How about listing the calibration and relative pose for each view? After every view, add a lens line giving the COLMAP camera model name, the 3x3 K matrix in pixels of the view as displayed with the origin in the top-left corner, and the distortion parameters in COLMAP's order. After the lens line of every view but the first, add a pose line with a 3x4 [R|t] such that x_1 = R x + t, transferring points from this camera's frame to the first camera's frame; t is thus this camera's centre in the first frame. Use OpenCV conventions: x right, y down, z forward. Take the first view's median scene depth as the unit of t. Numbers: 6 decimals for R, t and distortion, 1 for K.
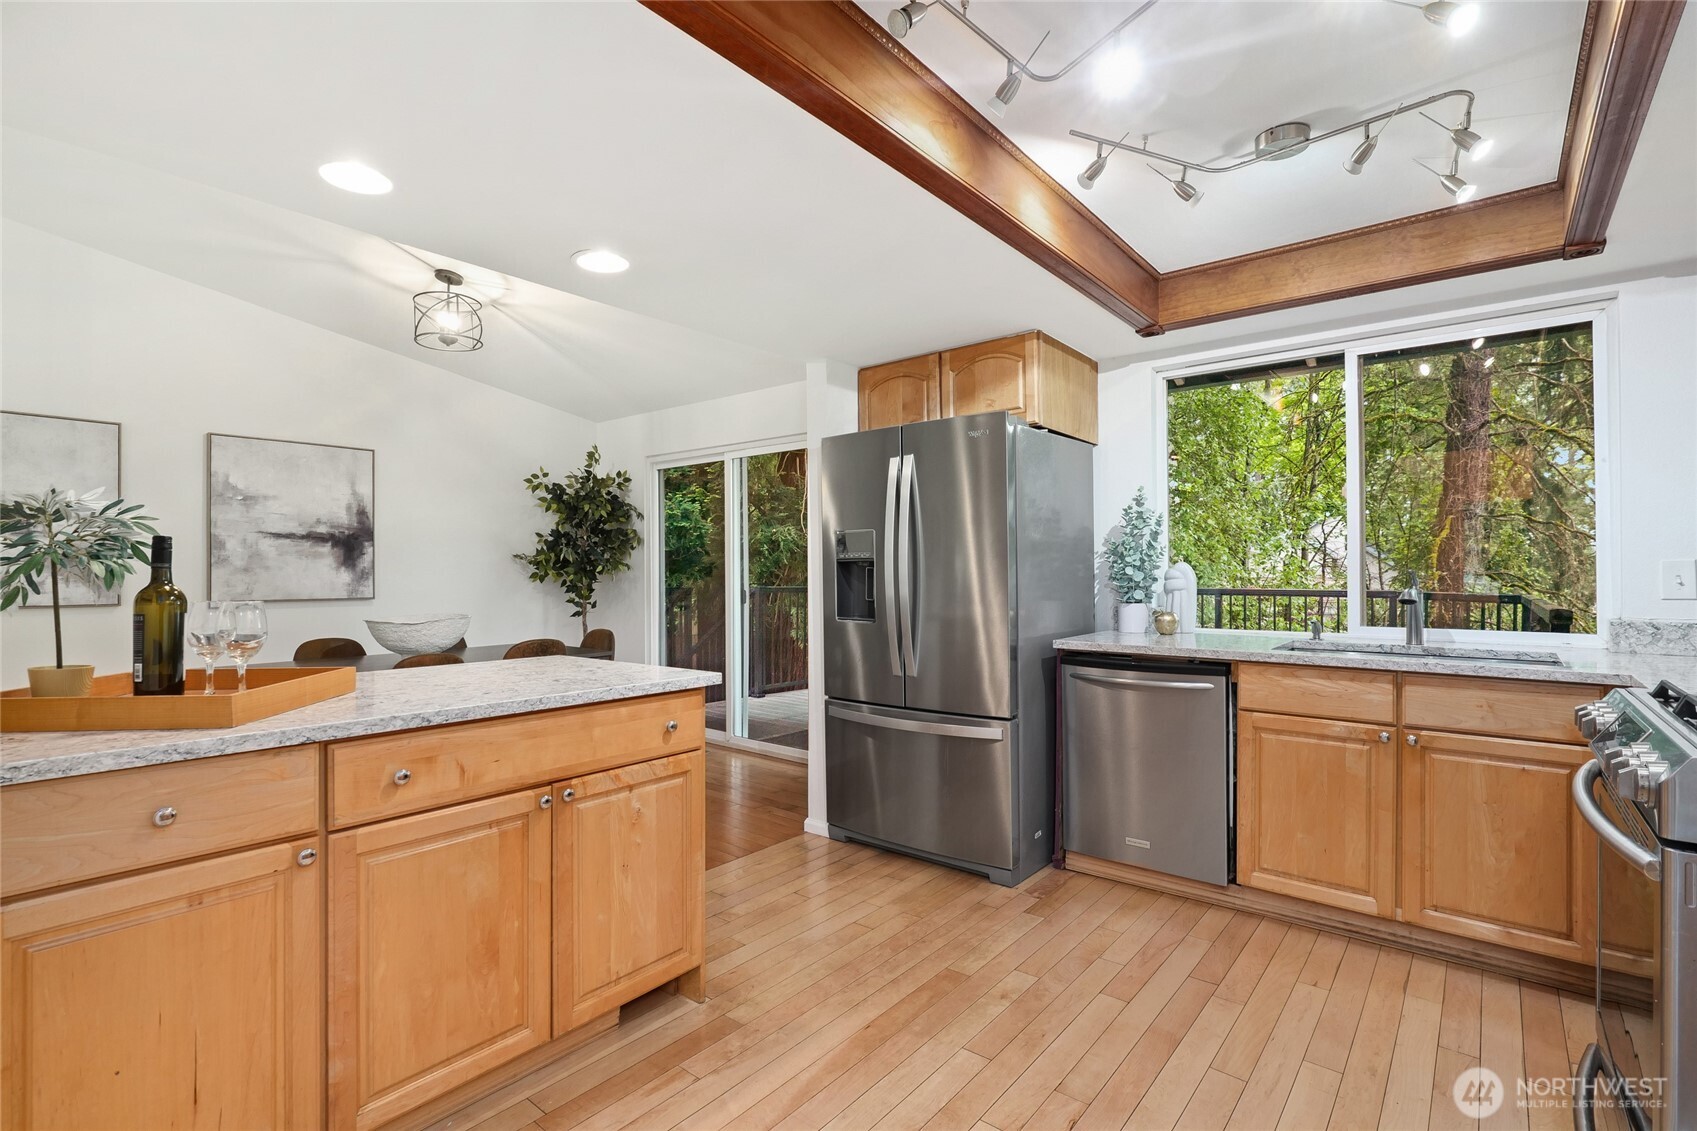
lens RADIAL K [[784.3, 0, 845.0], [0, 784.3, 566.3], [0, 0, 1]] dist [-0.010546, 0.000201]
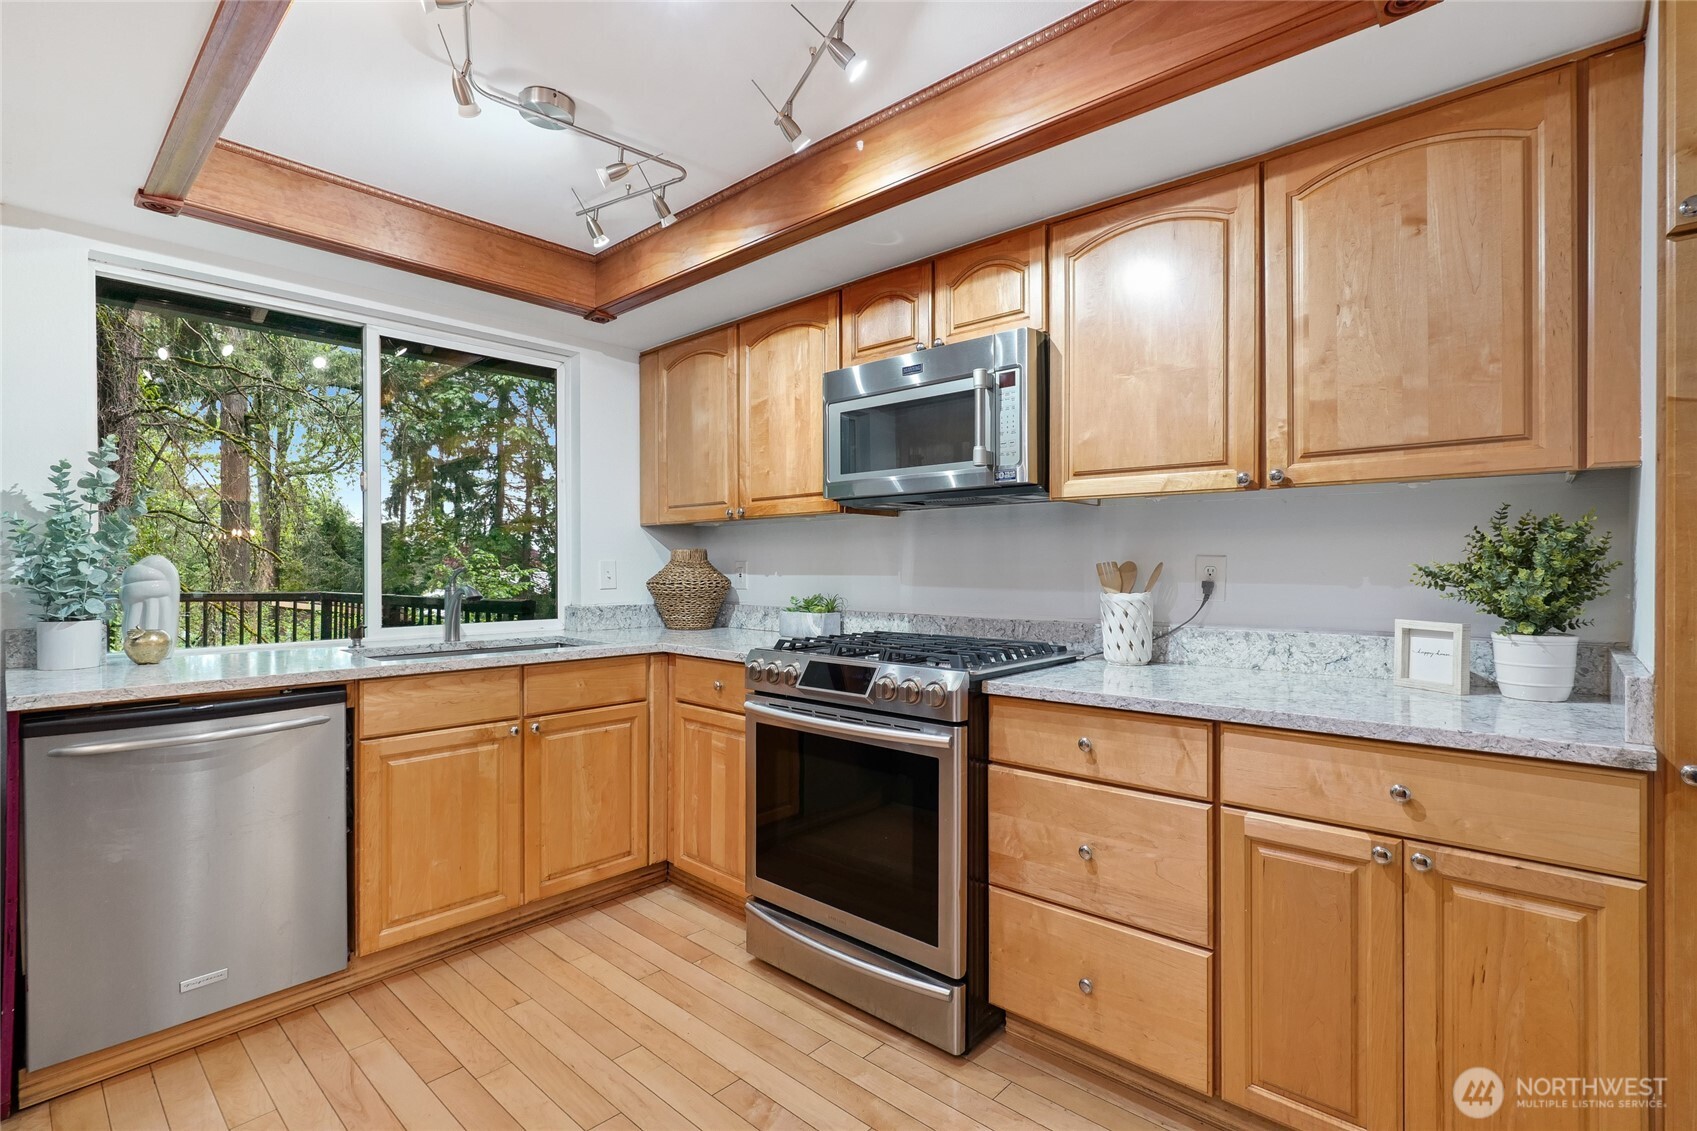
lens RADIAL K [[784.3, 0, 845.0], [0, 784.3, 566.3], [0, 0, 1]] dist [-0.010546, 0.000201]
pose [[0.041229, 0.003871, 0.999142, -0.292870], [-0.004872, 0.999981, -0.003674, 0.004894], [-0.999138, -0.004716, 0.041247, 0.492514]]
